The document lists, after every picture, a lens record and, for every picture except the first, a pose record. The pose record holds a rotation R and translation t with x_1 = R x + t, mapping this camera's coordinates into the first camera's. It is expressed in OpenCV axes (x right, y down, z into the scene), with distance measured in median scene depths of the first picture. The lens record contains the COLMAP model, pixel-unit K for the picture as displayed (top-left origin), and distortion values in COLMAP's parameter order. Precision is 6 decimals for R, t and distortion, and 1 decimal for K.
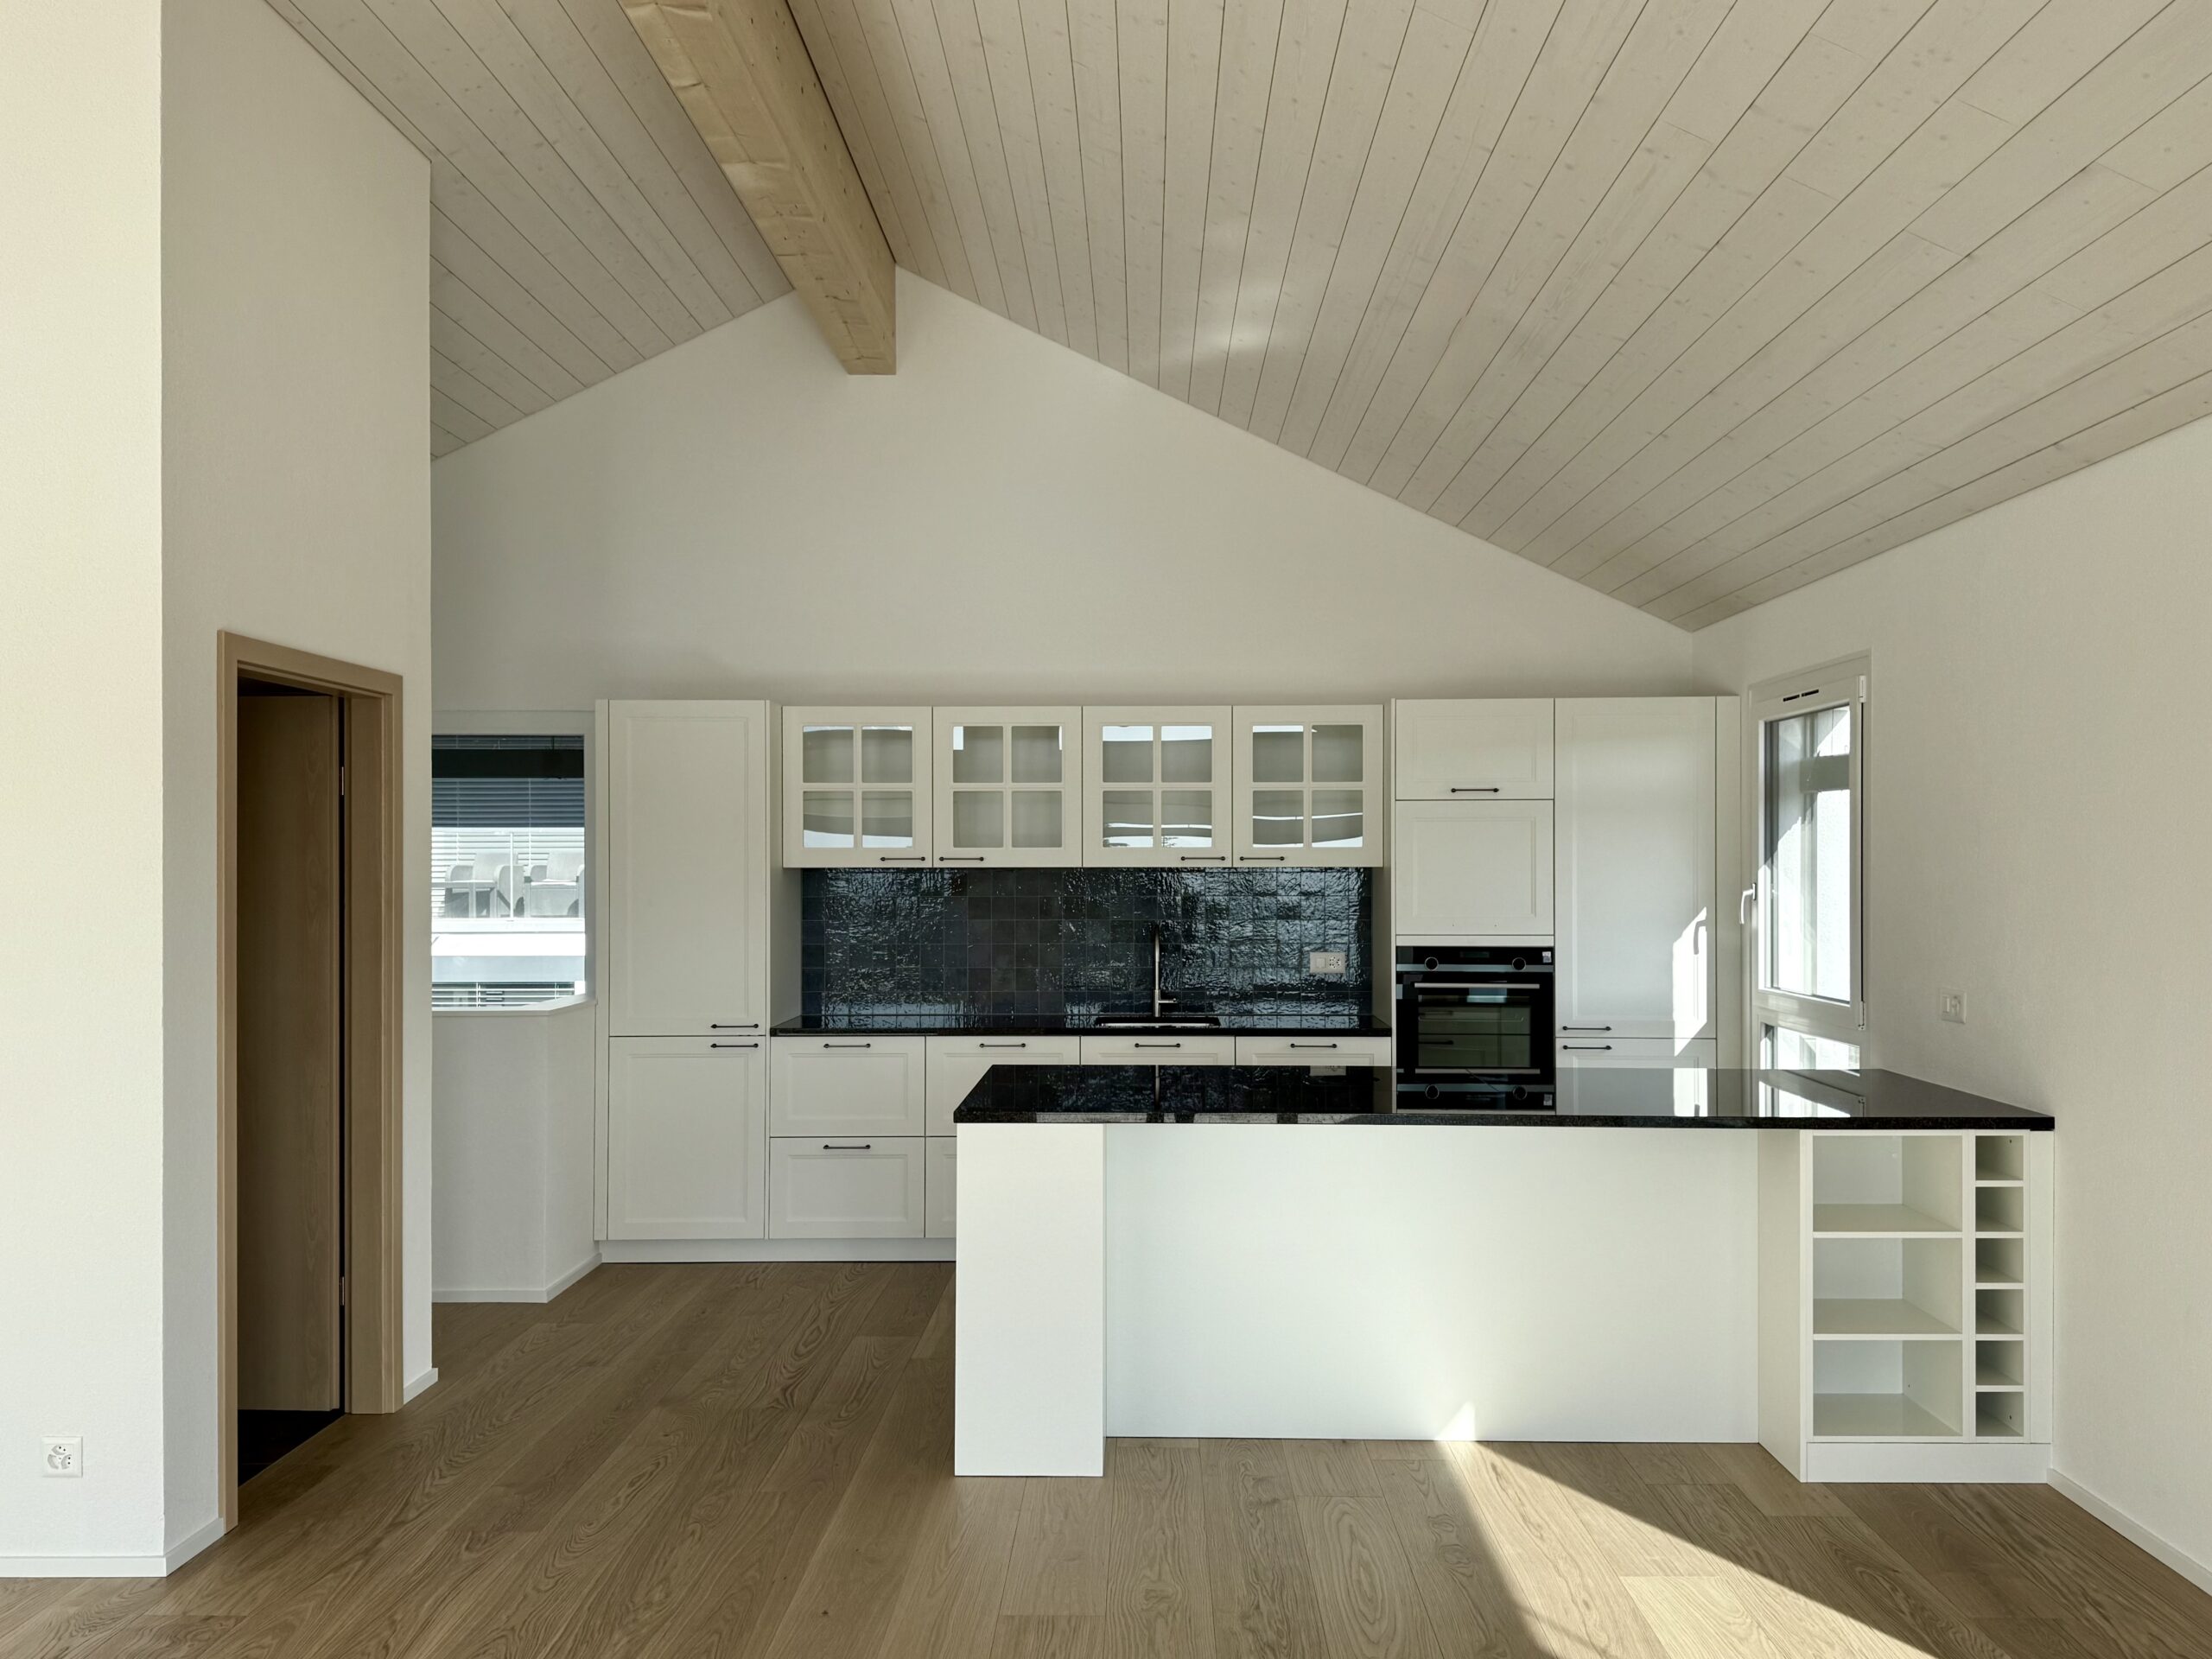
lens RADIAL K [[1727.5, 0, 1114.0], [0, 1727.5, 885.3], [0, 0, 1]] dist [0.053360, -0.031173]
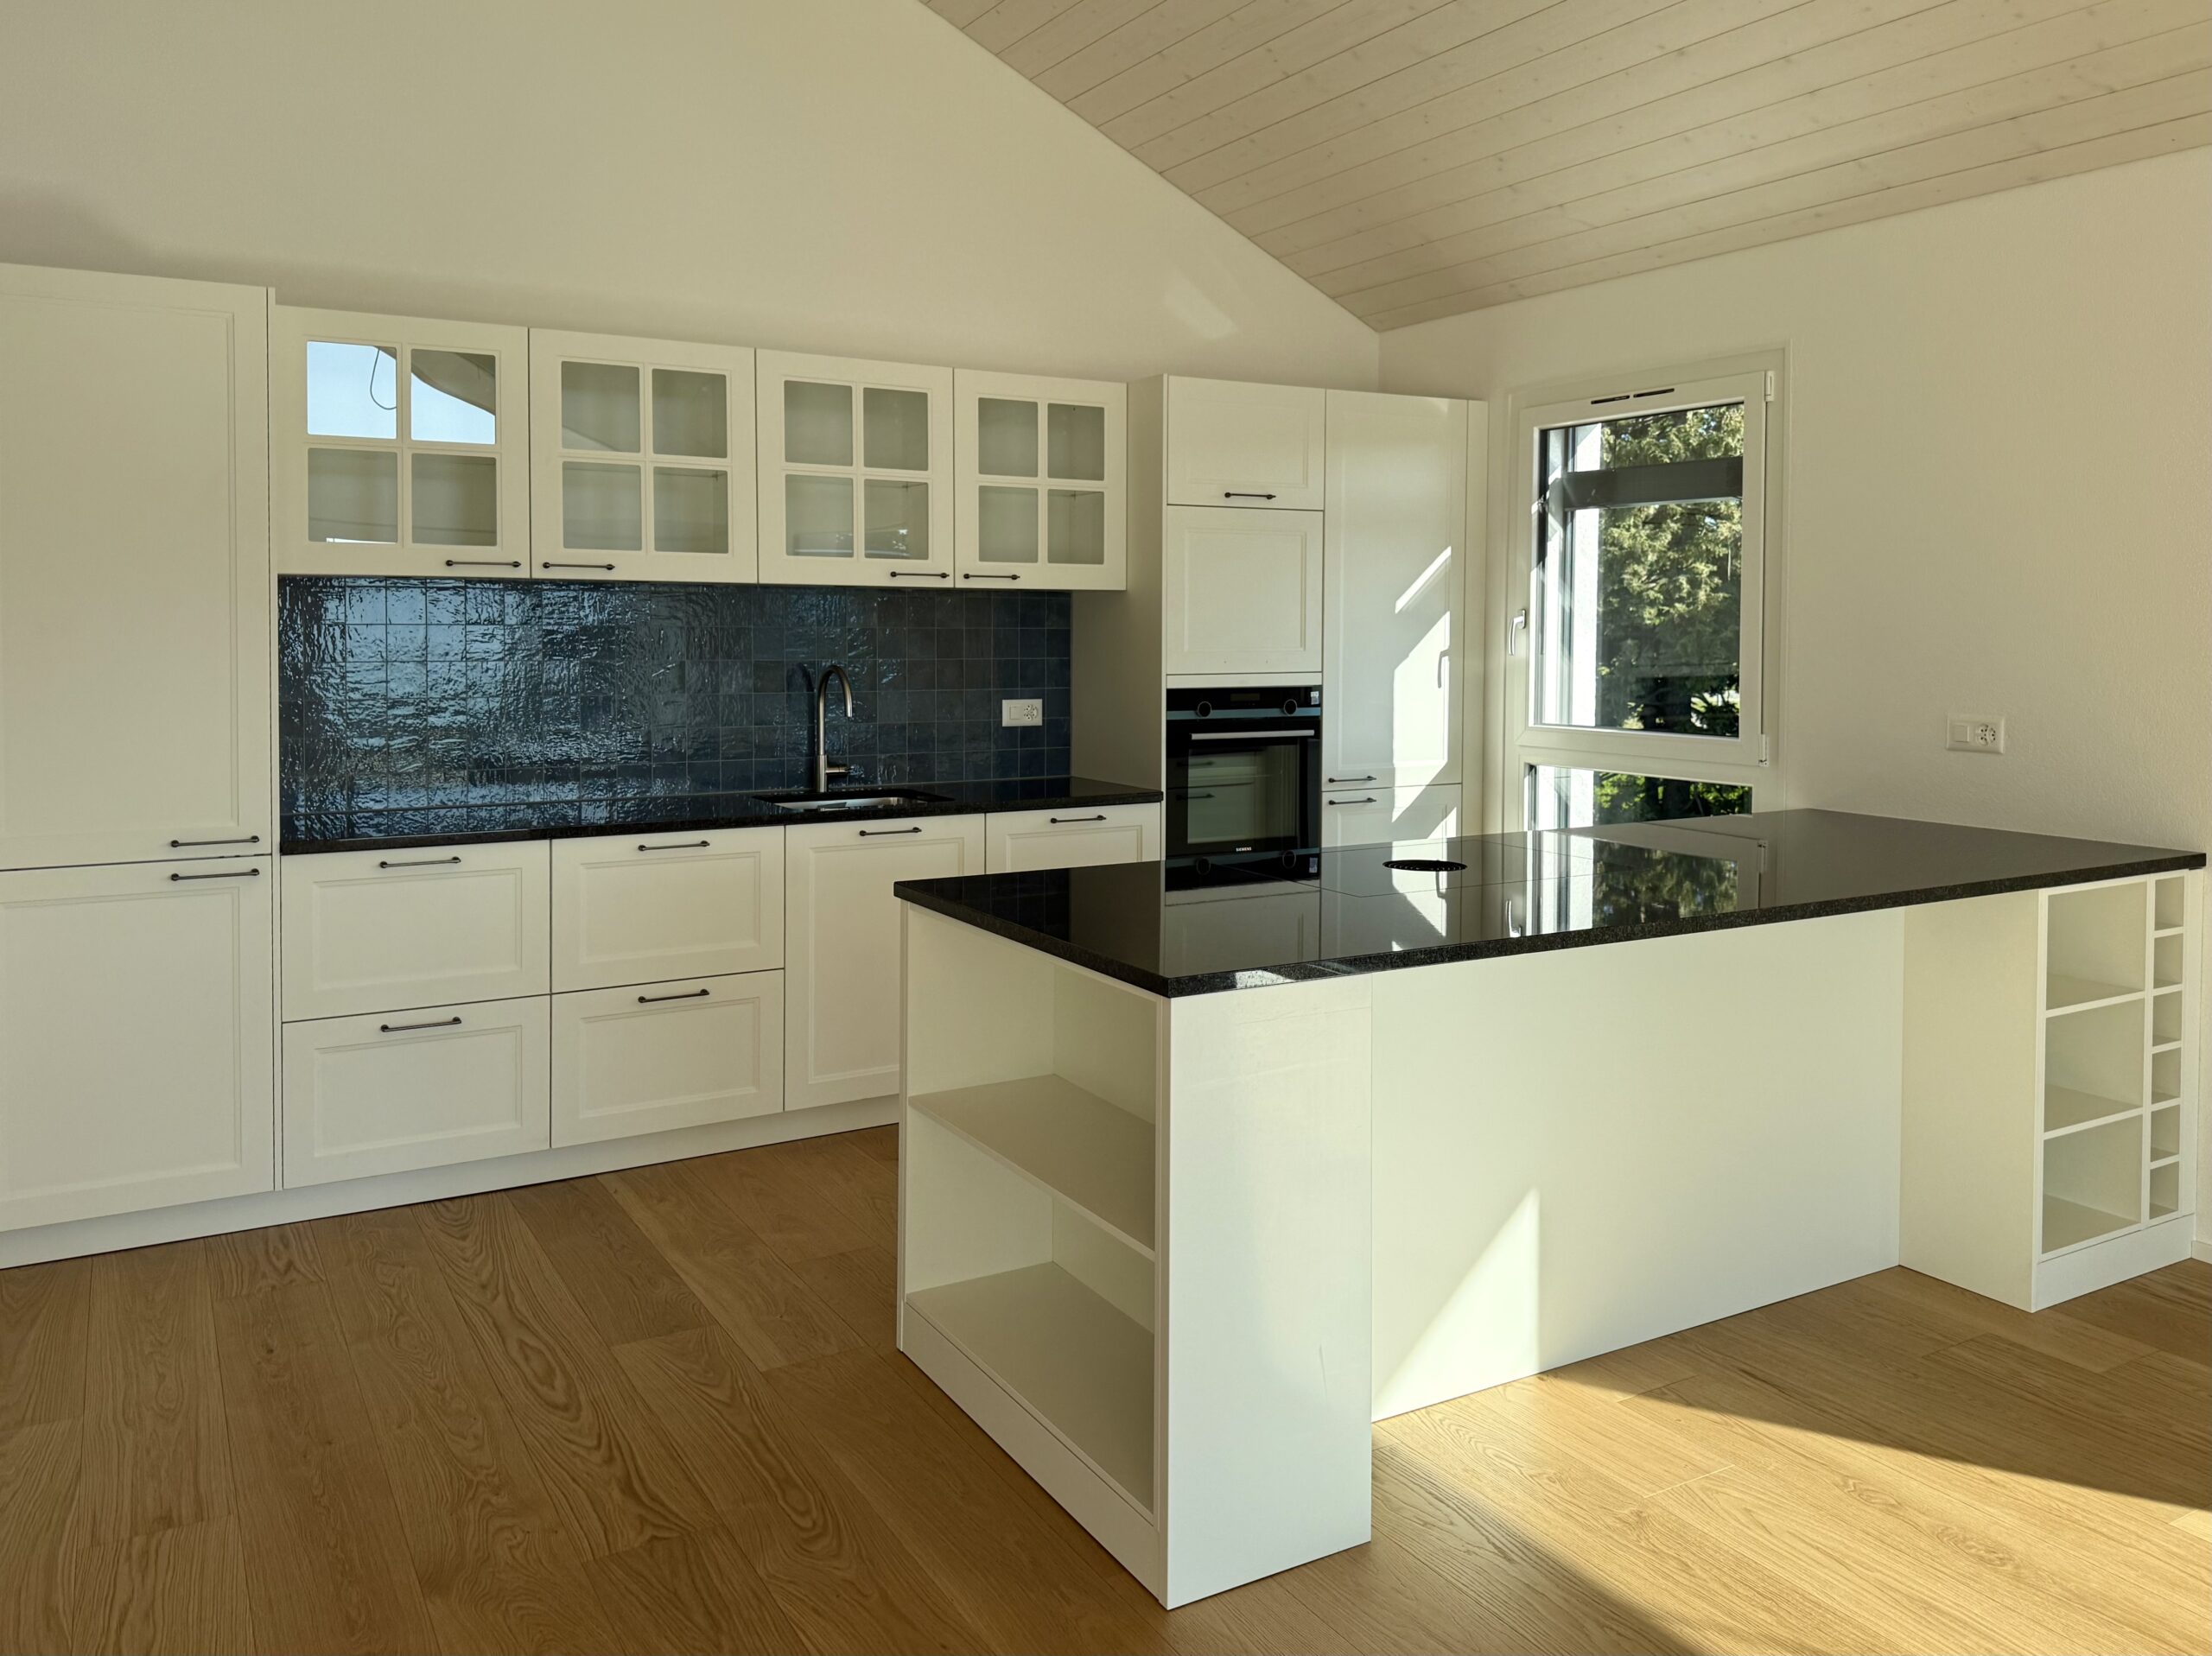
lens RADIAL K [[1660.0, 0, 1119.2], [0, 1660.0, 708.2], [0, 0, 1]] dist [0.042015, -0.007949]
pose [[0.850990, -0.021898, 0.524725, -0.256569], [0.001518, 0.999229, 0.039238, 0.014522], [-0.525180, -0.032595, 0.850367, 0.361475]]
